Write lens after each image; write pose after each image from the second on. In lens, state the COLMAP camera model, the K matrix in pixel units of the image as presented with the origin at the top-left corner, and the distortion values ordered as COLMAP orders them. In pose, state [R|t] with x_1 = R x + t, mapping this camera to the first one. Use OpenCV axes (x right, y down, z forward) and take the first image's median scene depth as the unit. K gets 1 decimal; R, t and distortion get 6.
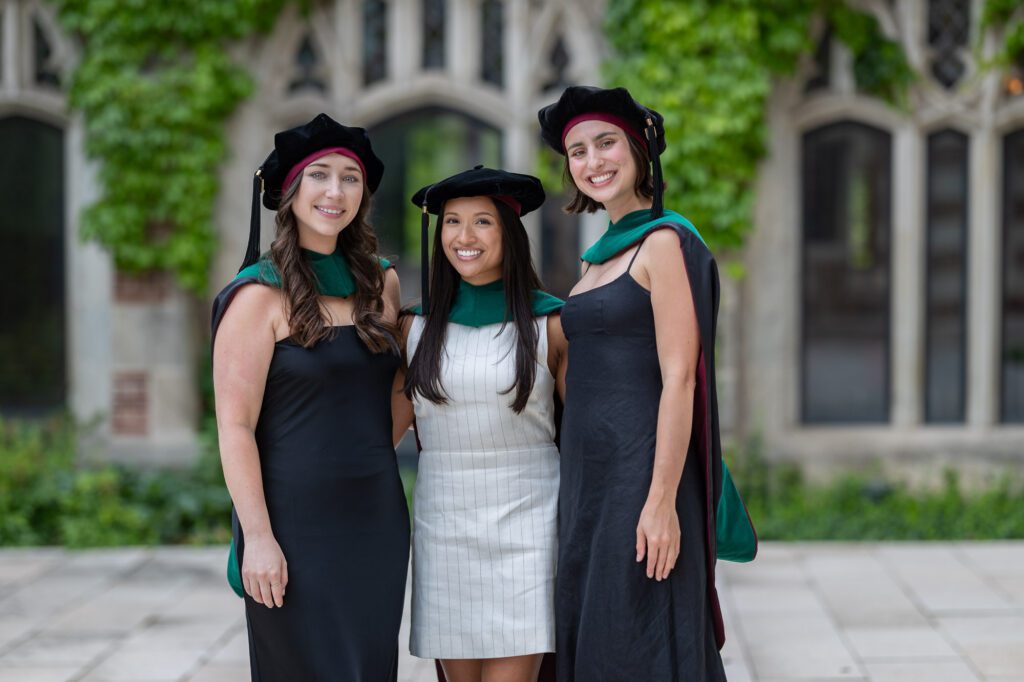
lens RADIAL K [[2458.2, 0, 512.0], [0, 2458.2, 341.0], [0, 0, 1]] dist [-0.077511, 0.163672]
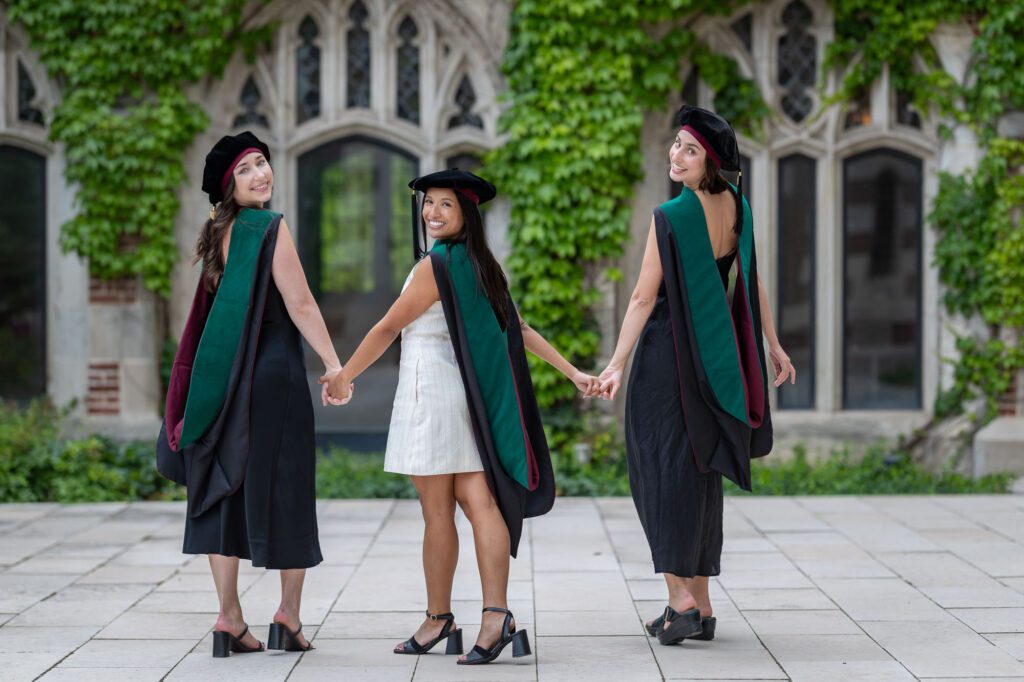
lens RADIAL K [[2458.2, 0, 512.0], [0, 2458.2, 341.0], [0, 0, 1]] dist [-0.077511, 0.163672]
pose [[0.999272, -0.007183, 0.037479, -0.003329], [0.007789, 0.999841, -0.016034, 0.022951], [-0.037358, 0.016314, 0.999169, -0.189182]]
